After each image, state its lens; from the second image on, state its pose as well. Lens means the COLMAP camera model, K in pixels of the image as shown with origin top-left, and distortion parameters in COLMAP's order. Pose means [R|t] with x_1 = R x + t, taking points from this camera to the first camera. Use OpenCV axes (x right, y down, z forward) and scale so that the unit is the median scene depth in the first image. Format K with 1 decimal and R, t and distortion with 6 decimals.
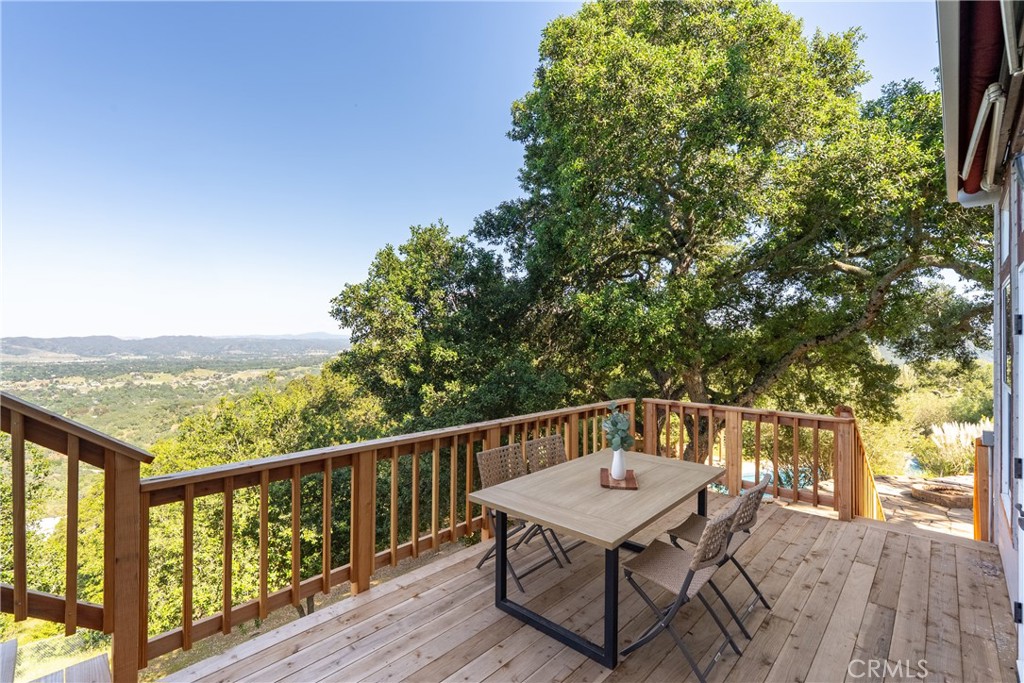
lens RADIAL K [[462.7, 0, 514.8], [0, 462.7, 338.6], [0, 0, 1]] dist [-0.001739, -0.000537]
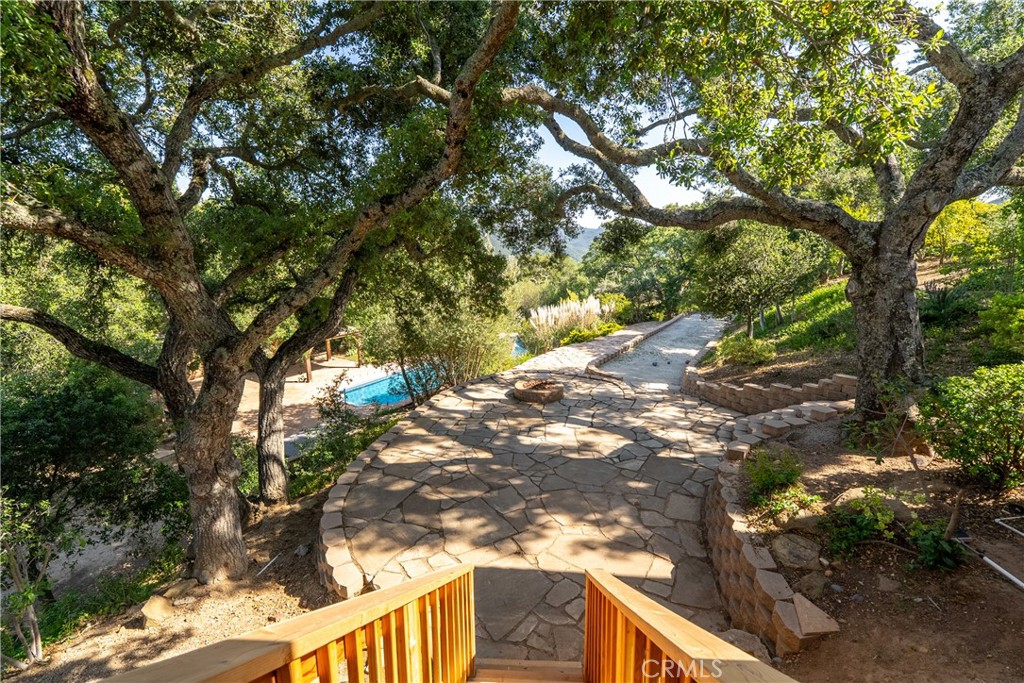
lens RADIAL K [[462.7, 0, 512.3], [0, 462.7, 337.9], [0, 0, 1]] dist [-0.001739, -0.000537]
pose [[0.767943, -0.127676, 0.627664, 0.232625], [-0.009006, 0.977683, 0.209894, 0.023641], [-0.640455, -0.166840, 0.749655, 0.262652]]
